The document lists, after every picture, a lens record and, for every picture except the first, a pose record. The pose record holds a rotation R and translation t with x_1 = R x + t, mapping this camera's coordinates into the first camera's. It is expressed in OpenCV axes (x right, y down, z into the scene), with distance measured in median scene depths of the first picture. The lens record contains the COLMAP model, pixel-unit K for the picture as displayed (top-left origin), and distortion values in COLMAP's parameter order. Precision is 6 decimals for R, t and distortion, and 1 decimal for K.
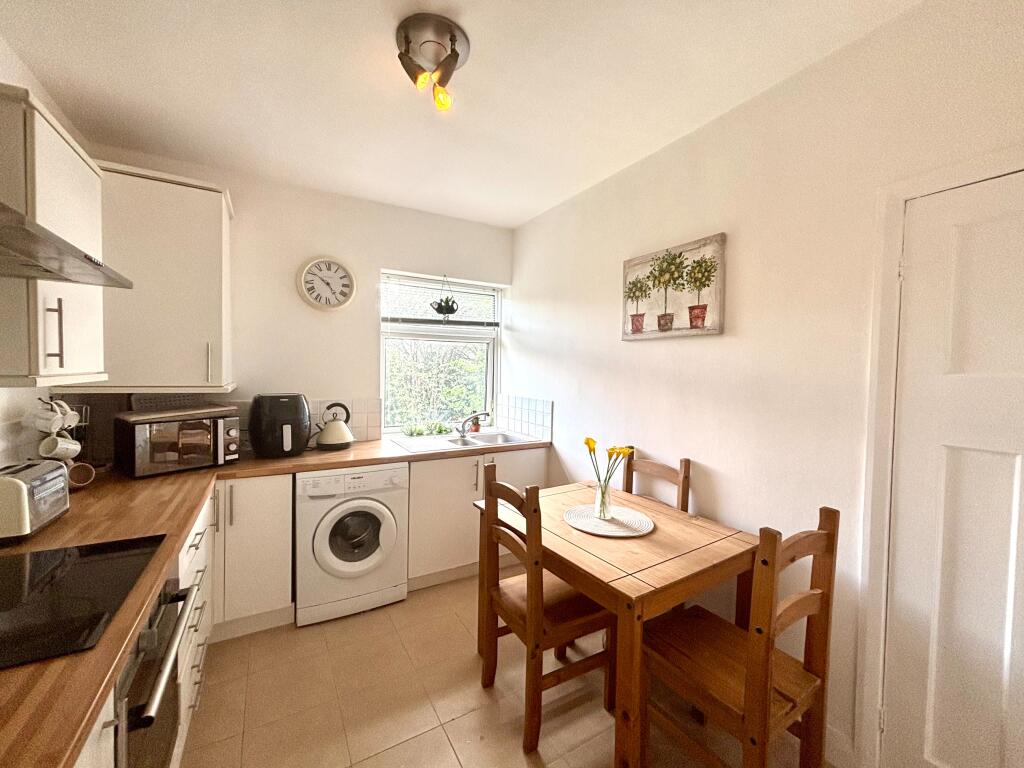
lens RADIAL K [[410.8, 0, 506.9], [0, 410.8, 380.5], [0, 0, 1]] dist [-0.009265, 0.004081]
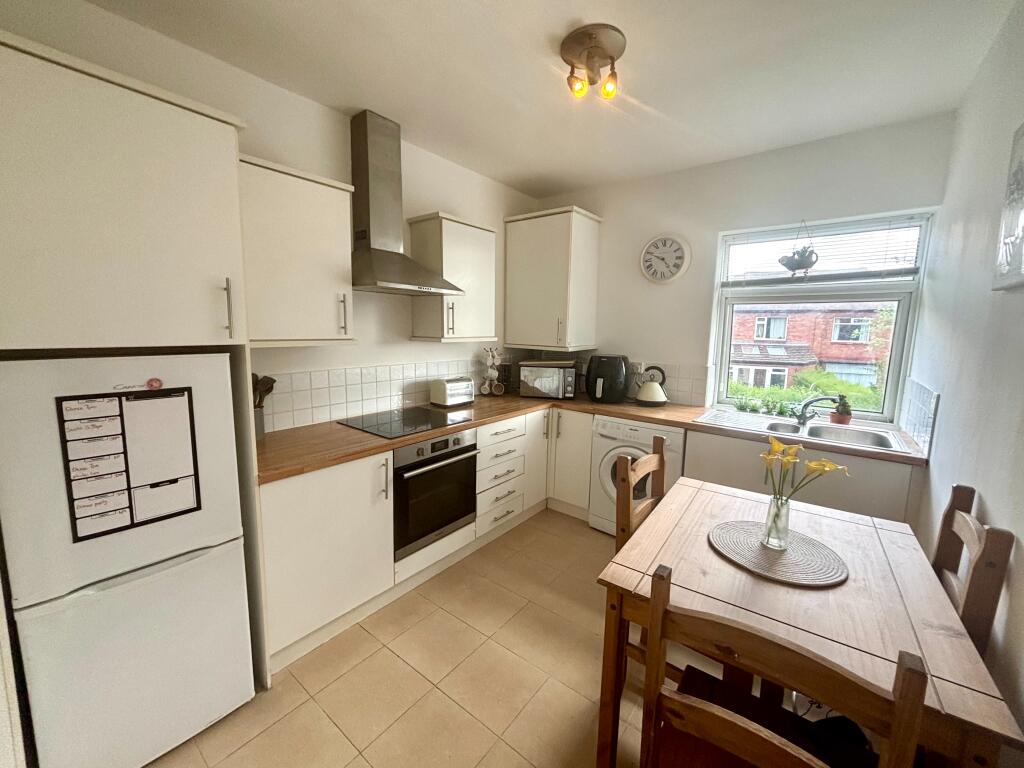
lens RADIAL K [[410.8, 0, 506.9], [0, 410.8, 380.5], [0, 0, 1]] dist [-0.009265, 0.004081]
pose [[0.357045, 0.113104, -0.927215, 0.490635], [-0.033902, 0.993557, 0.108142, -0.014550], [0.933472, -0.007177, 0.358579, 0.206136]]
